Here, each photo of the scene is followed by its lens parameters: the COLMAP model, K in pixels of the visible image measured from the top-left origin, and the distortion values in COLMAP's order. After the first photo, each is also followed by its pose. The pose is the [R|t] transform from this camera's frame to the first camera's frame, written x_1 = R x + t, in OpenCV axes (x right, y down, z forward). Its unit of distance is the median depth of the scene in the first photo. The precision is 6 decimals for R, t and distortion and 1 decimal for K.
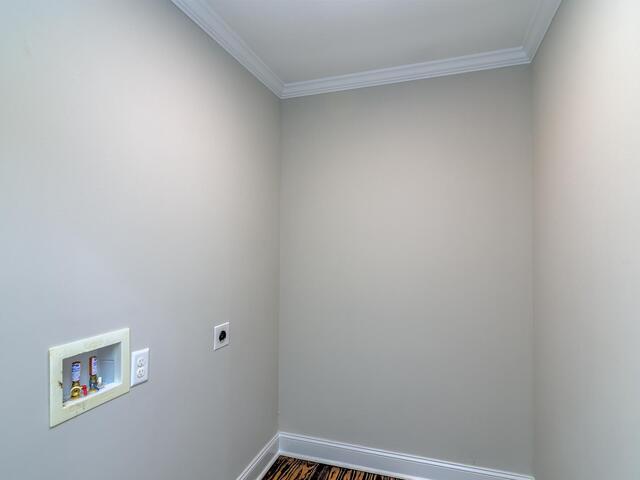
lens RADIAL K [[340.1, 0, 320.0], [0, 340.1, 240.0], [0, 0, 1]] dist [0.042634, -0.000219]
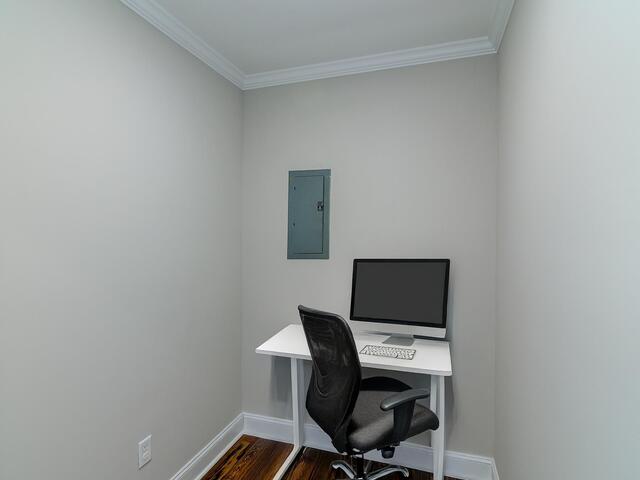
lens RADIAL K [[352.2, 0, 320.0], [0, 352.2, 240.0], [0, 0, 1]] dist [-0.000750, -0.000911]
pose [[0.999470, 0.004432, -0.032248, 0.146534], [-0.003462, 0.999542, 0.030054, -0.000584], [0.032366, -0.029926, 0.999028, -0.044160]]
